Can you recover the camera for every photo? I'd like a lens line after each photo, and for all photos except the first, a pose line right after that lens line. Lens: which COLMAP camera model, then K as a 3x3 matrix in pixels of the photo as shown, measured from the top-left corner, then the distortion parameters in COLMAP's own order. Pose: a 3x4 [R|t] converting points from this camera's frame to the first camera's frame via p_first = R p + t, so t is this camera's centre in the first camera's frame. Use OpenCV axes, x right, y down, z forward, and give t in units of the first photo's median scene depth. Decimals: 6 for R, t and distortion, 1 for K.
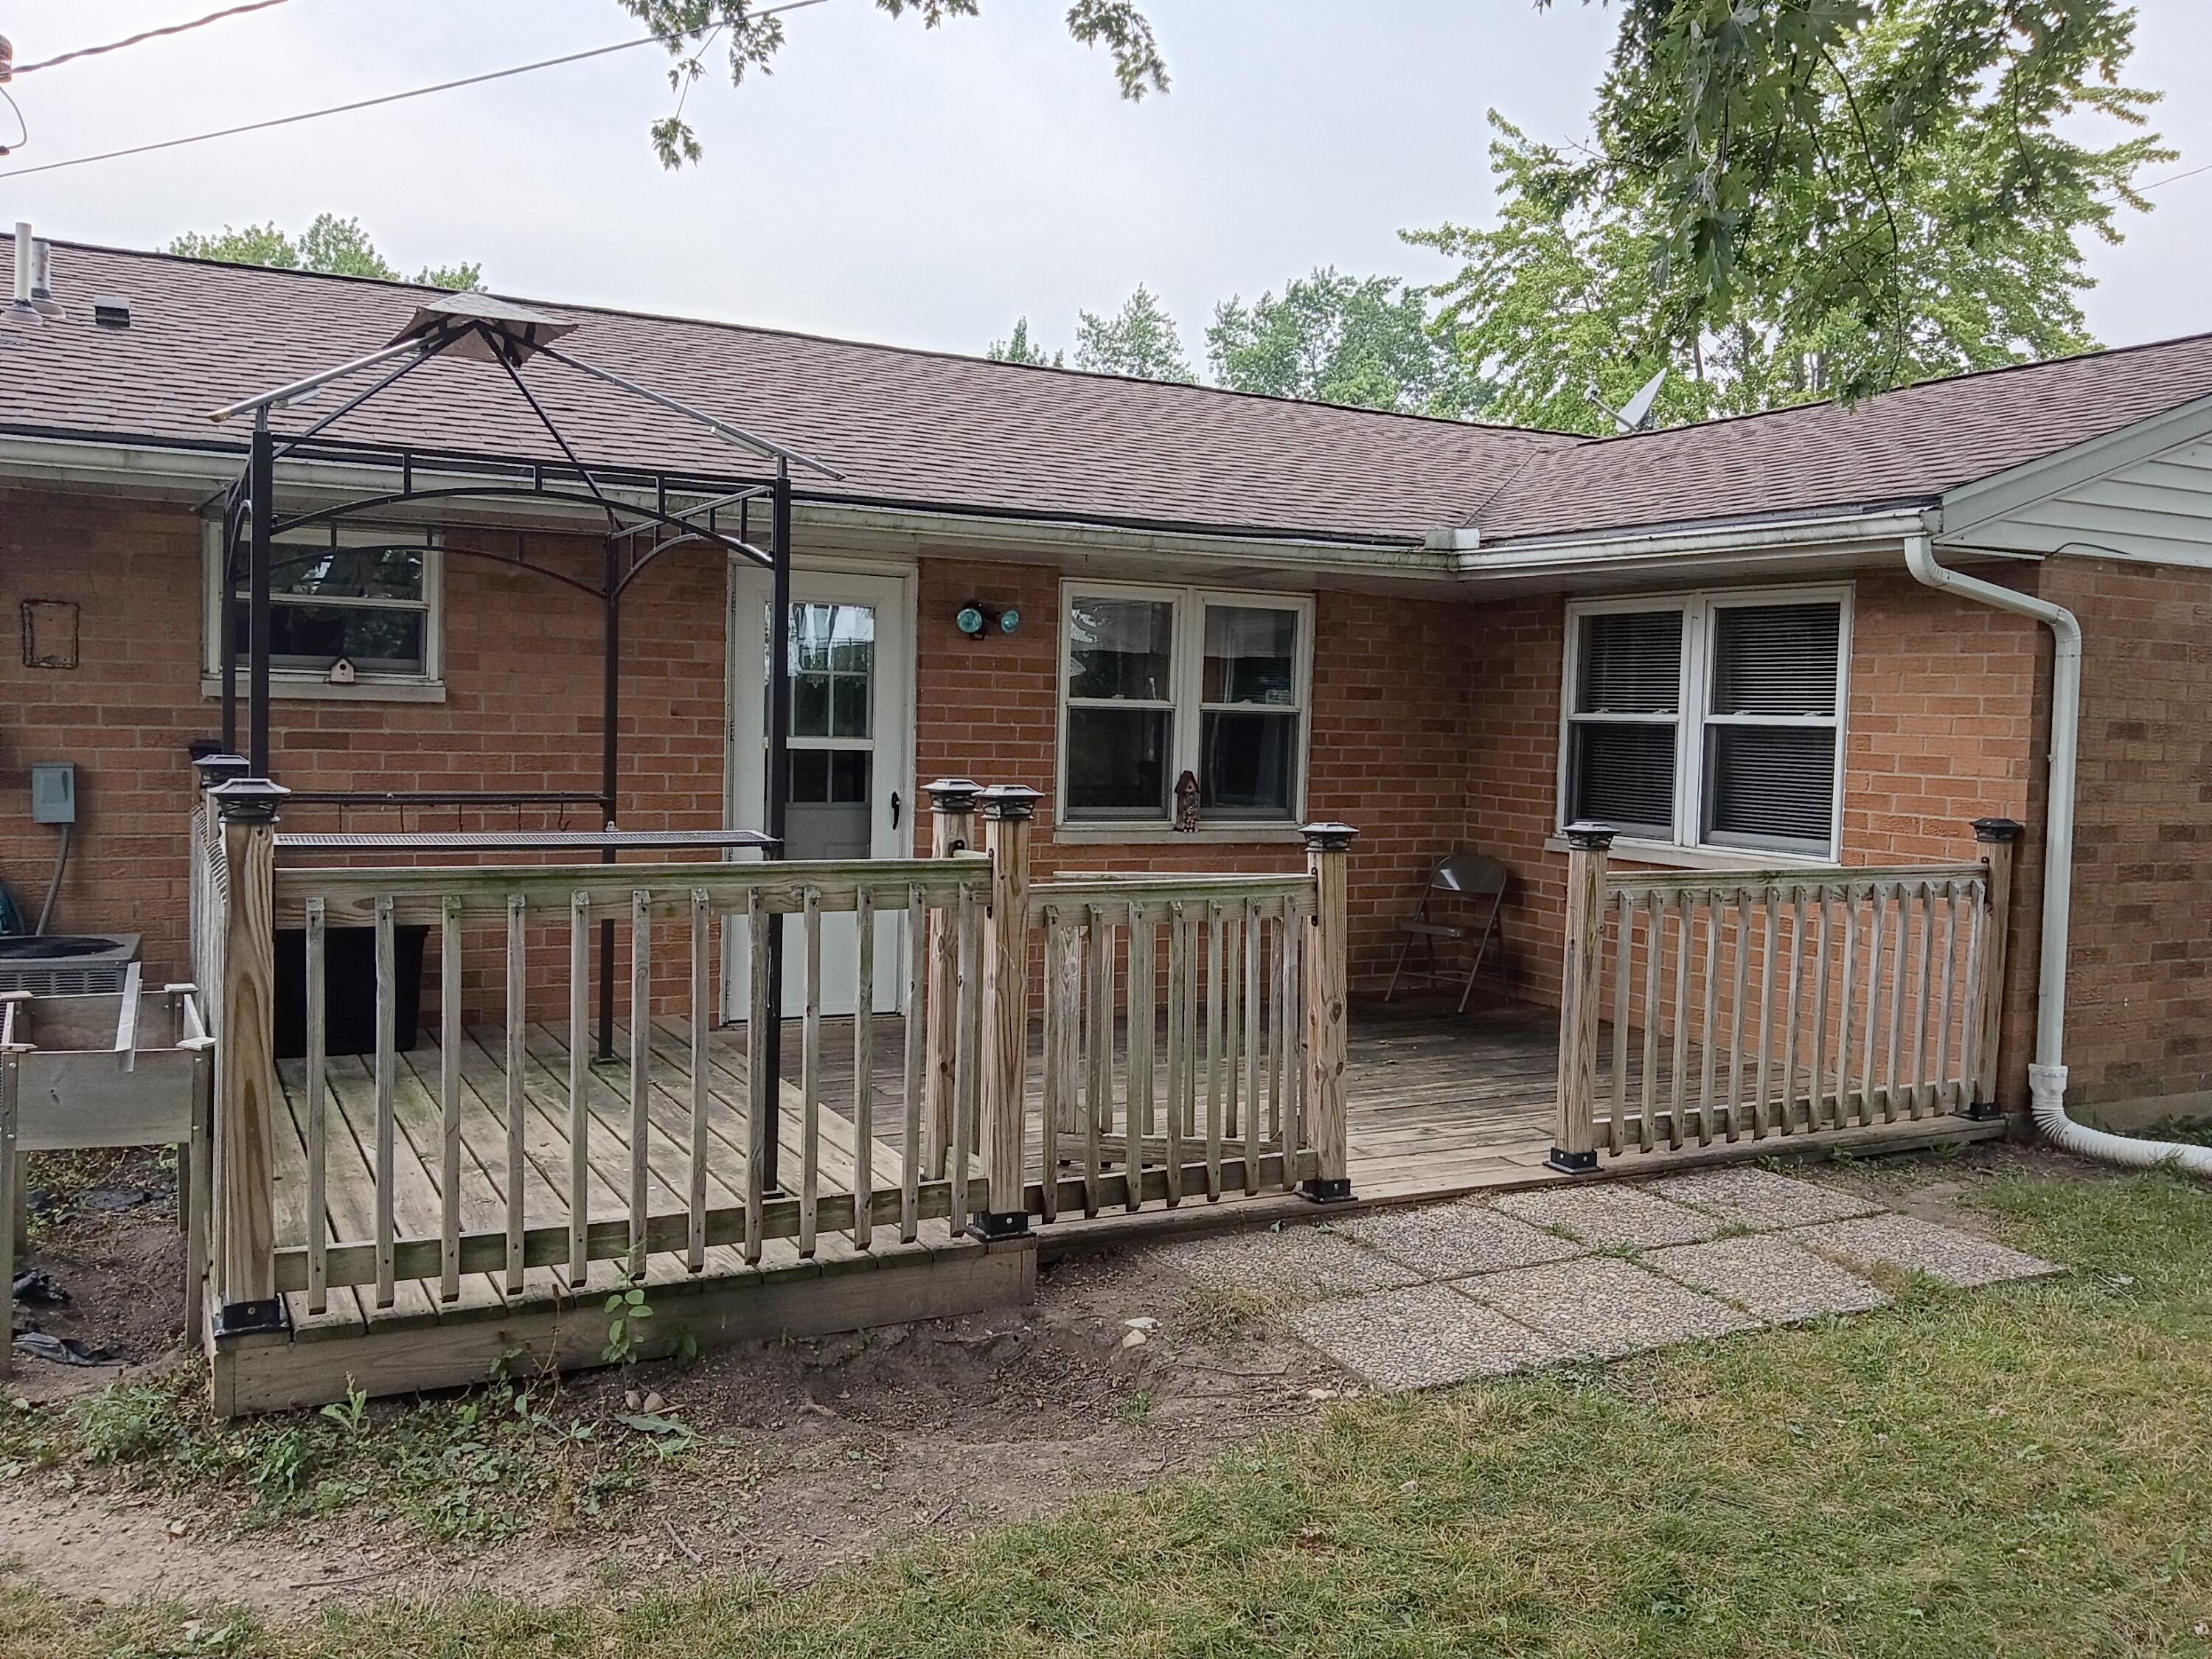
lens RADIAL K [[1822.0, 0, 1114.7], [0, 1822.0, 824.6], [0, 0, 1]] dist [0.057500, -0.086104]
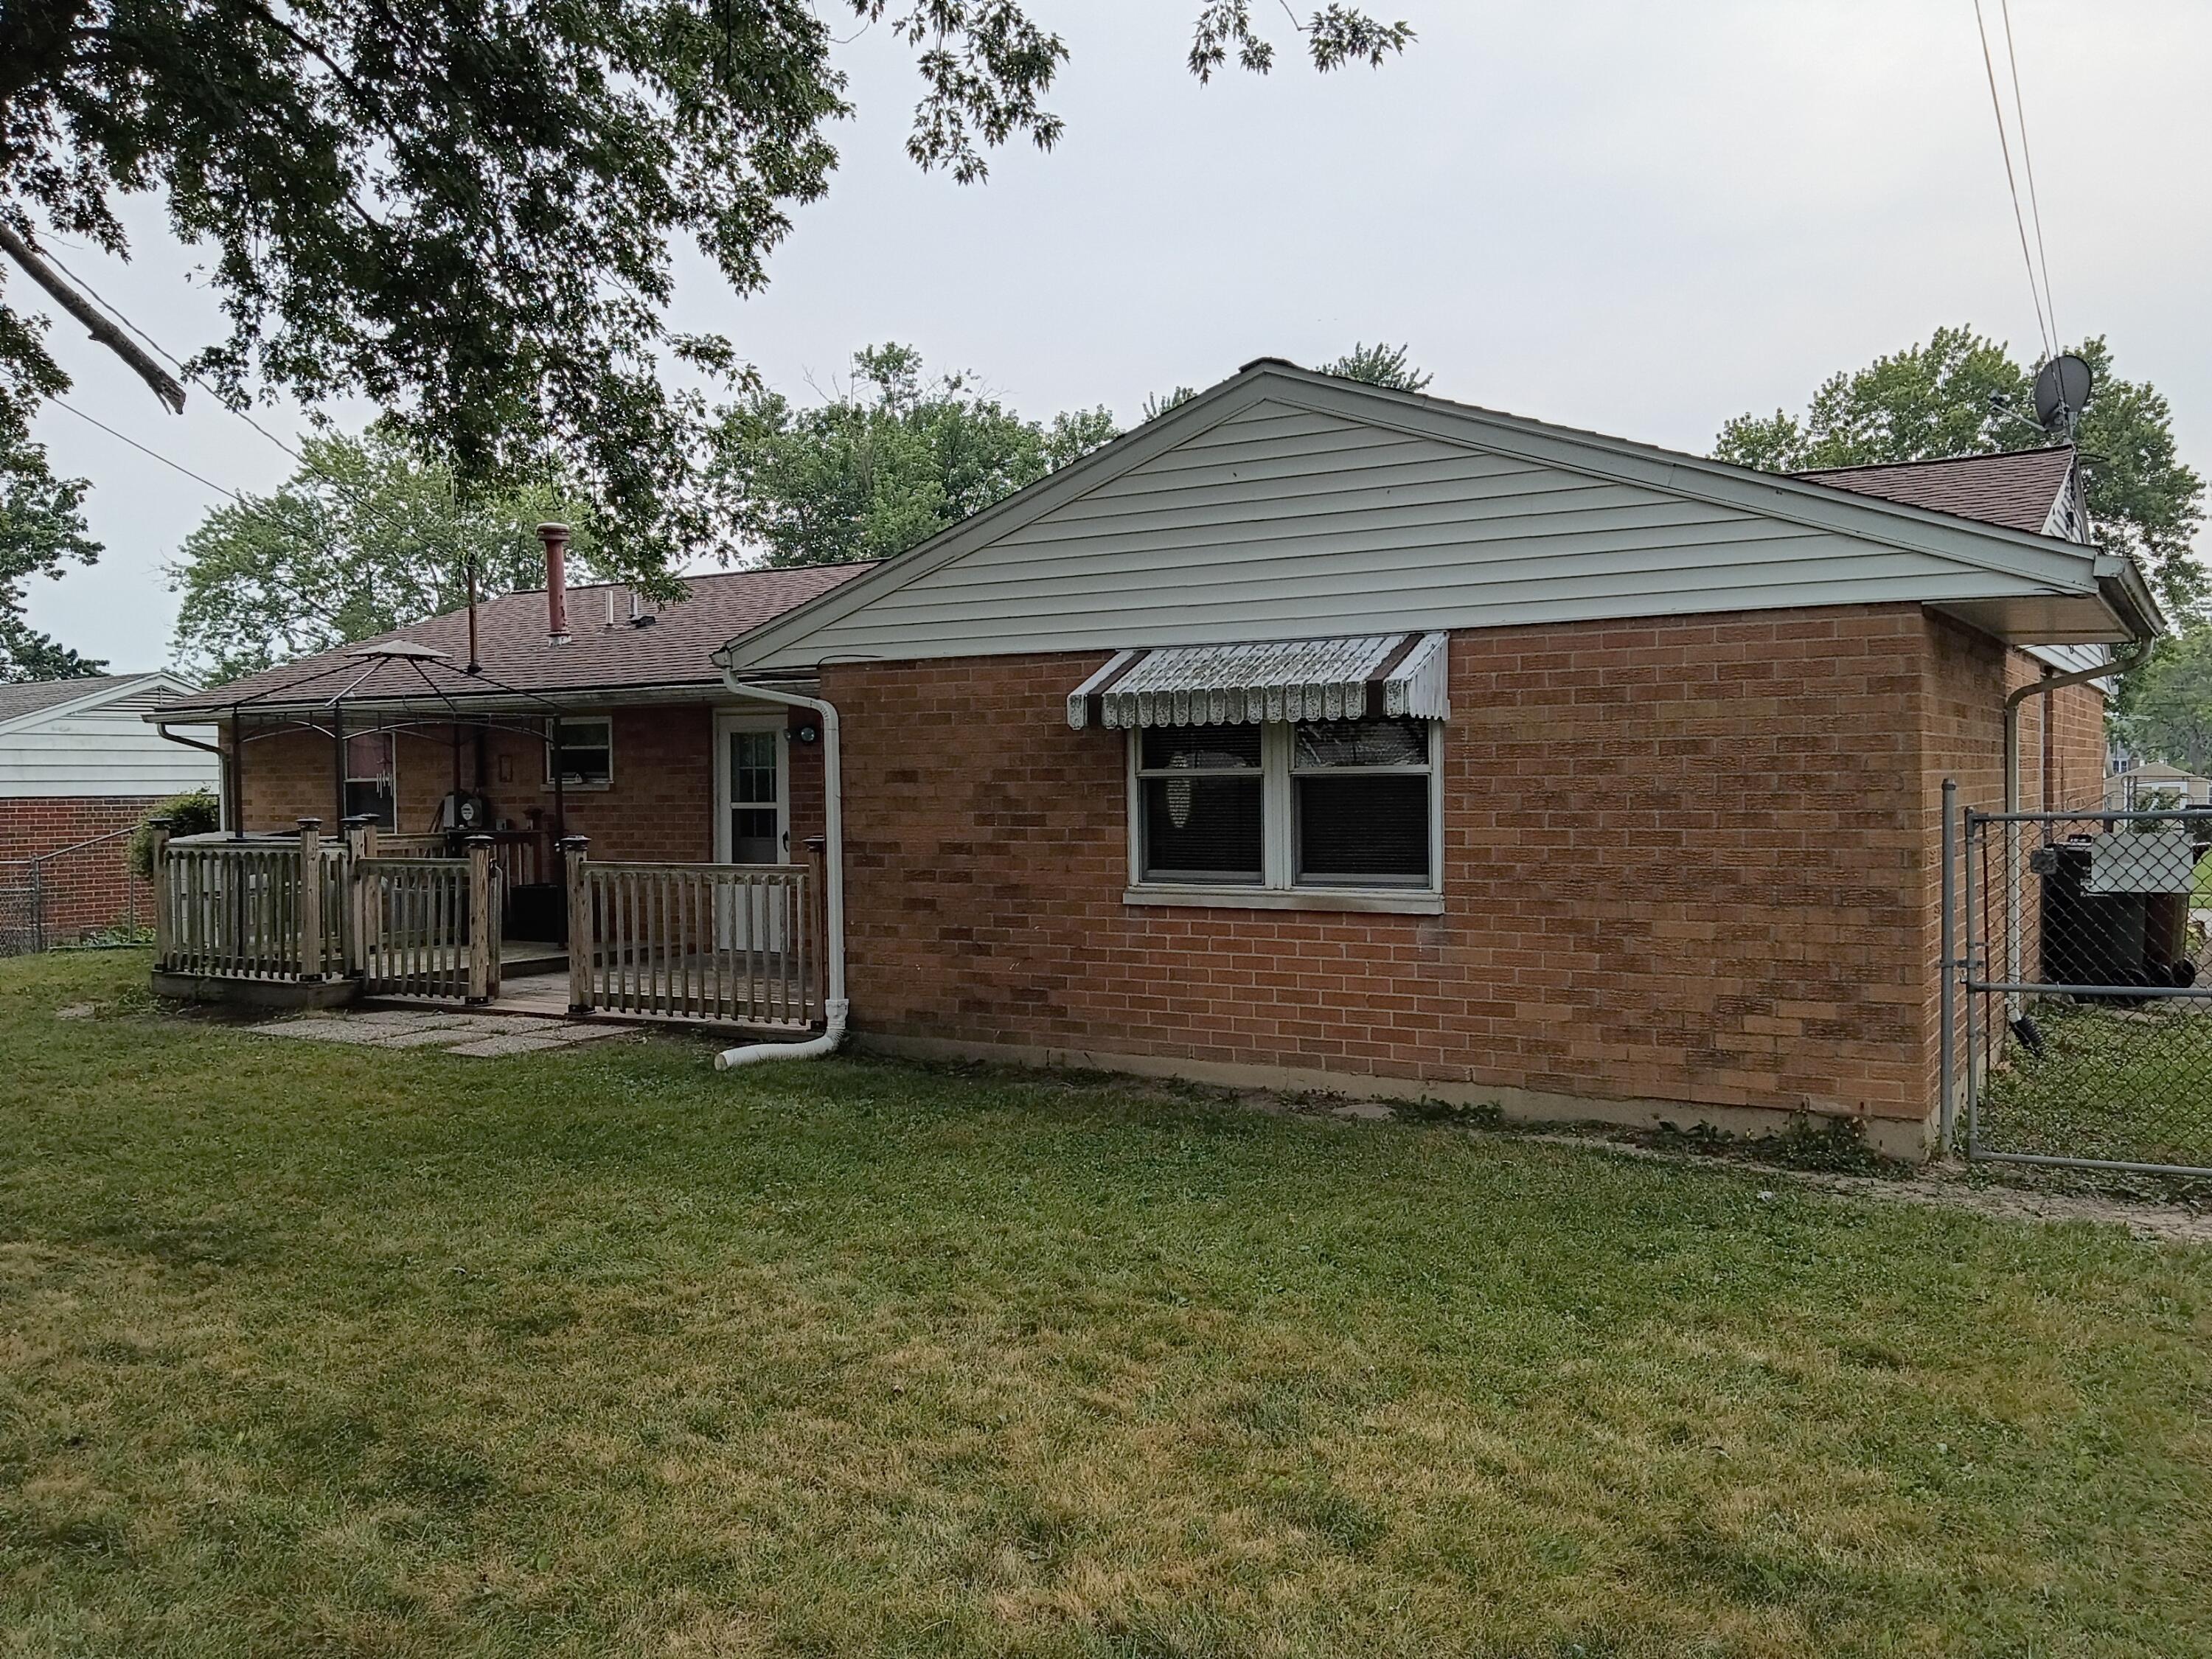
lens RADIAL K [[1822.0, 0, 1116.8], [0, 1822.0, 835.2], [0, 0, 1]] dist [0.057500, -0.086104]
pose [[0.505329, -0.008465, -0.862885, 1.875339], [-0.027127, 0.999302, -0.025690, 0.027487], [0.862500, 0.036389, 0.504747, 0.426197]]
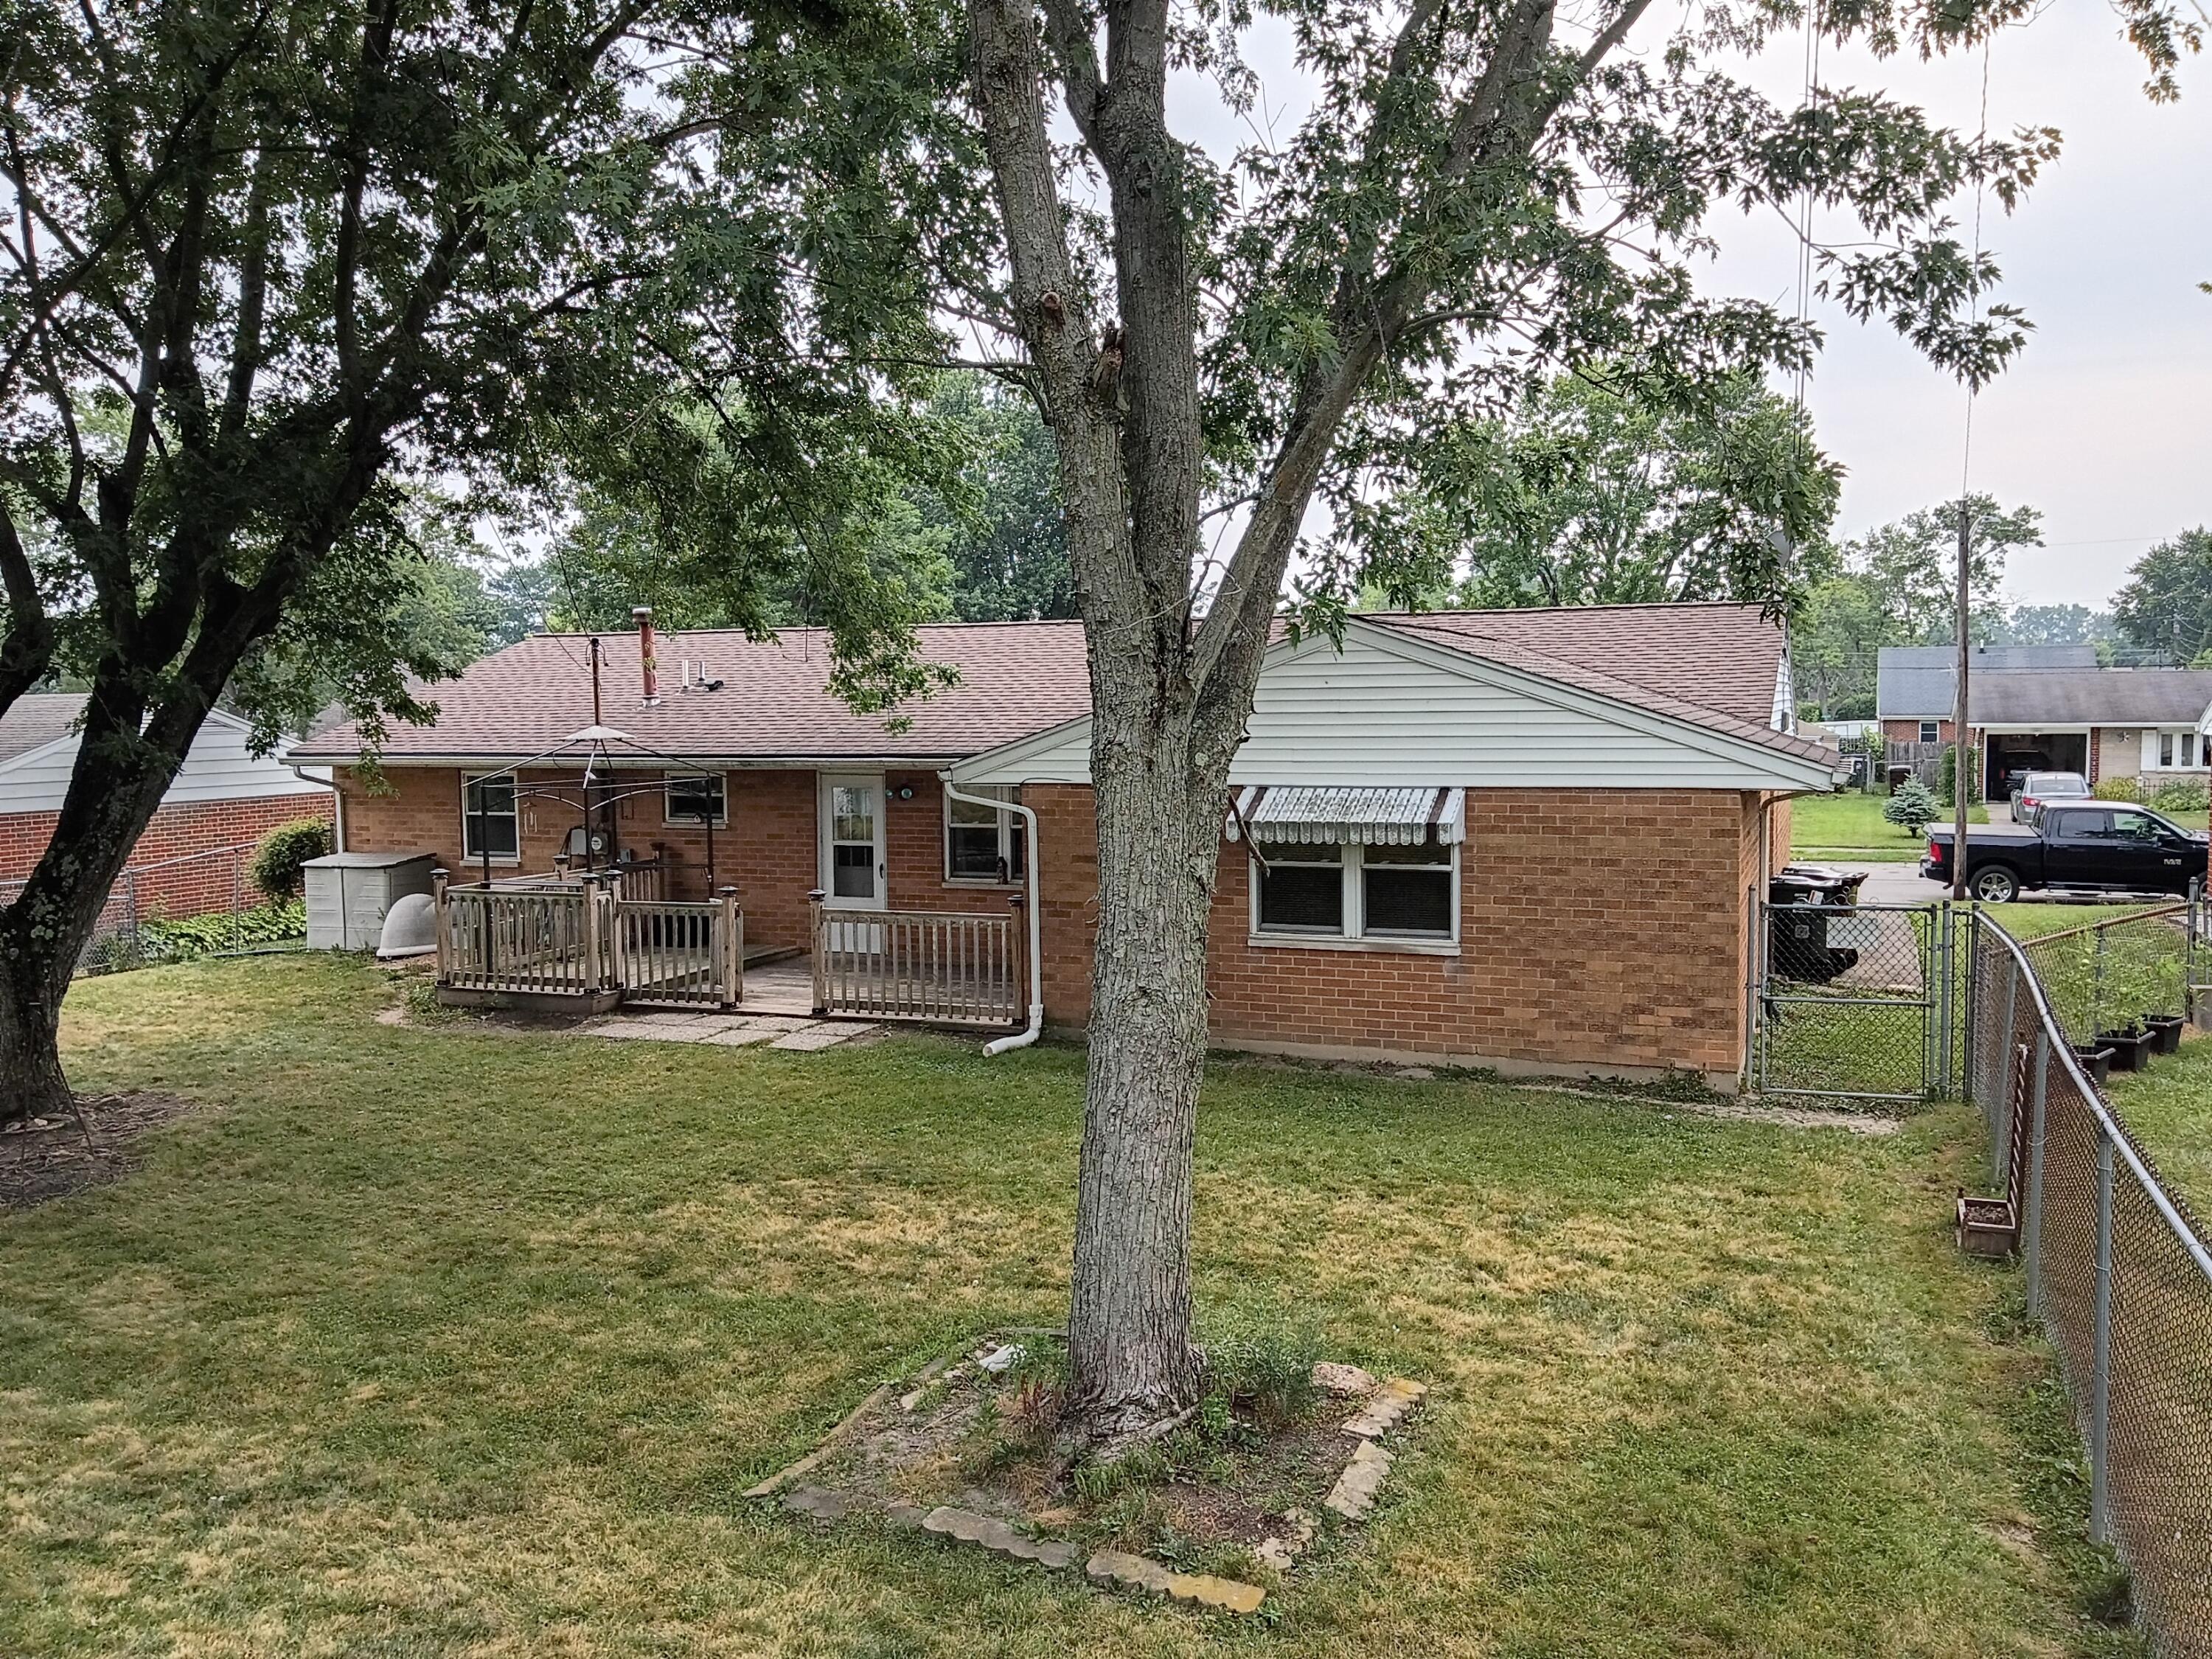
lens RADIAL K [[1822.0, 0, 1111.3], [0, 1822.0, 828.2], [0, 0, 1]] dist [0.057500, -0.086104]
pose [[0.639236, 0.020020, -0.768750, 2.248298], [-0.017818, 0.999778, 0.011220, -0.113081], [0.768804, 0.006526, 0.639451, -0.366519]]
